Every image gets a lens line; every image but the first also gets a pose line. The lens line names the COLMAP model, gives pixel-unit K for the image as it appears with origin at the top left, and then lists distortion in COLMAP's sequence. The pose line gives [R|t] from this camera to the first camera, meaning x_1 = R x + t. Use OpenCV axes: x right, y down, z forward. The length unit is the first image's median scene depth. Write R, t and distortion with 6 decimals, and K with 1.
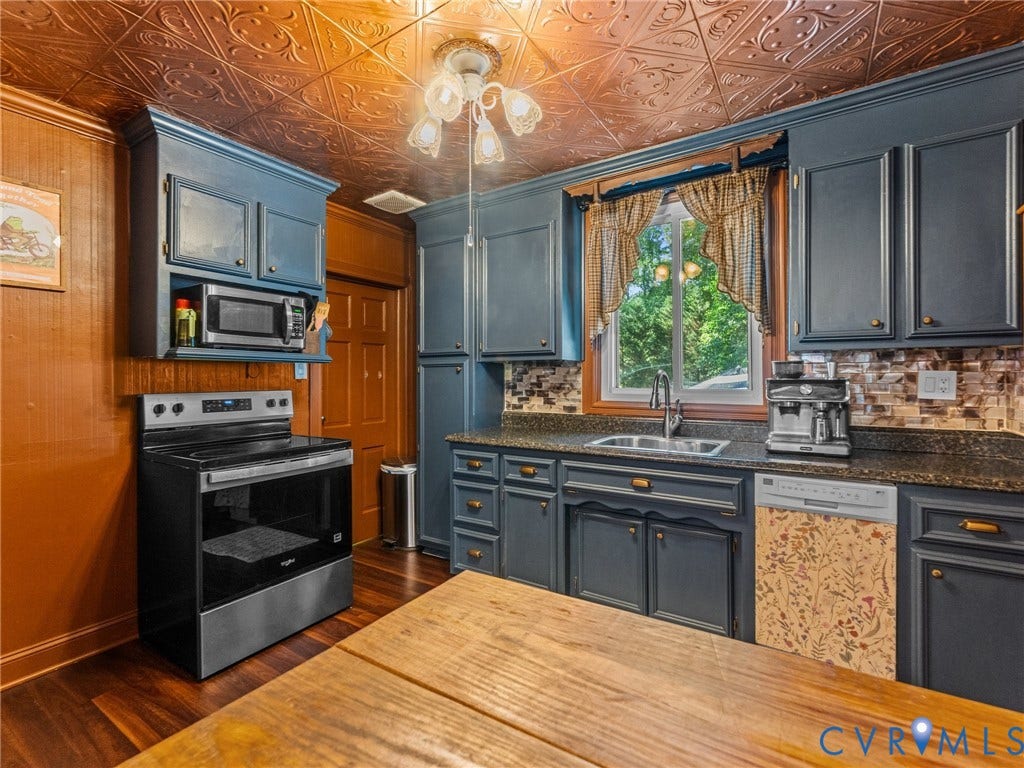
lens RADIAL K [[466.8, 0, 510.1], [0, 466.8, 377.5], [0, 0, 1]] dist [-0.002018, -0.000208]
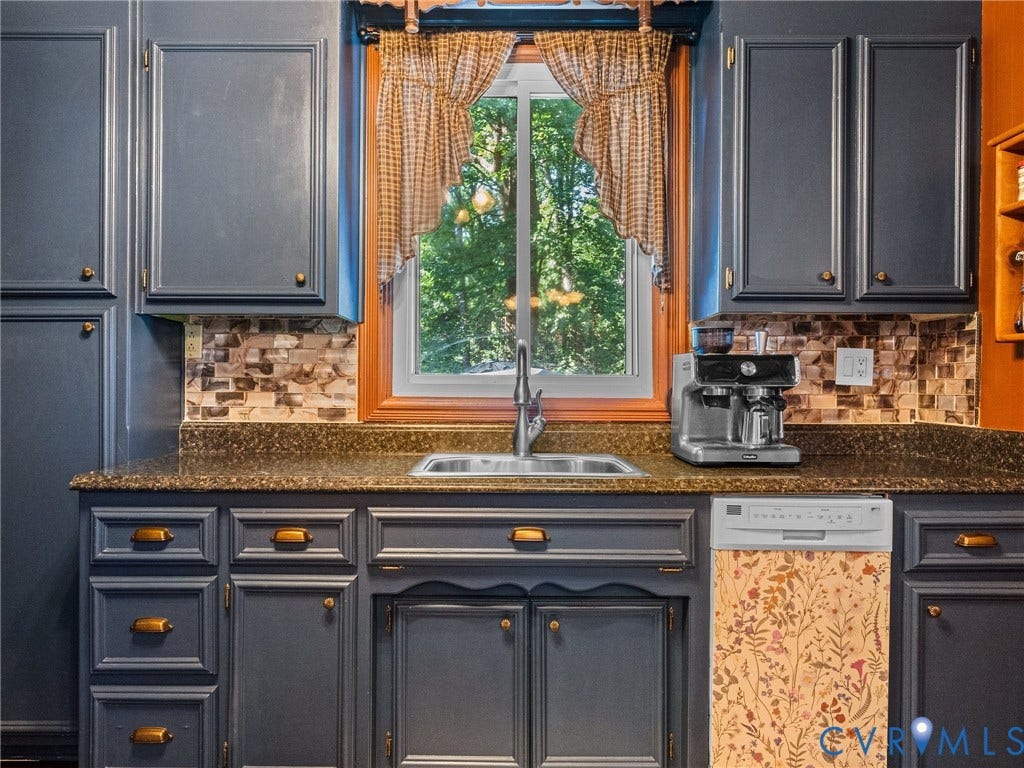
lens RADIAL K [[714.1, 0, 508.2], [0, 714.1, 386.2], [0, 0, 1]] dist [-0.002177, -0.000225]
pose [[0.843080, 0.005495, 0.537761, -0.201250], [-0.006732, 0.999977, 0.000337, 0.051102], [-0.537747, -0.003904, 0.843097, 0.310053]]
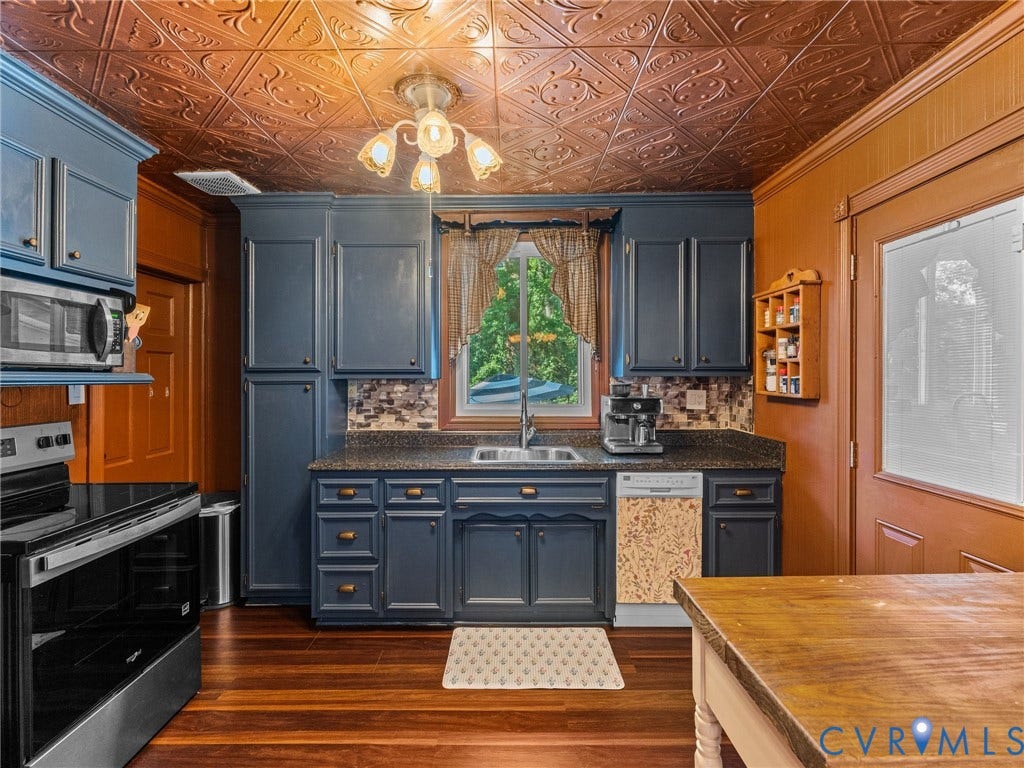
lens RADIAL K [[483.0, 0, 509.7], [0, 483.0, 377.4], [0, 0, 1]] dist [-0.001070, -0.000205]
pose [[0.841543, -0.000361, 0.540190, -0.412487], [-0.000874, 0.999998, 0.002028, -0.057021], [-0.540189, -0.002179, 0.841541, 0.026336]]
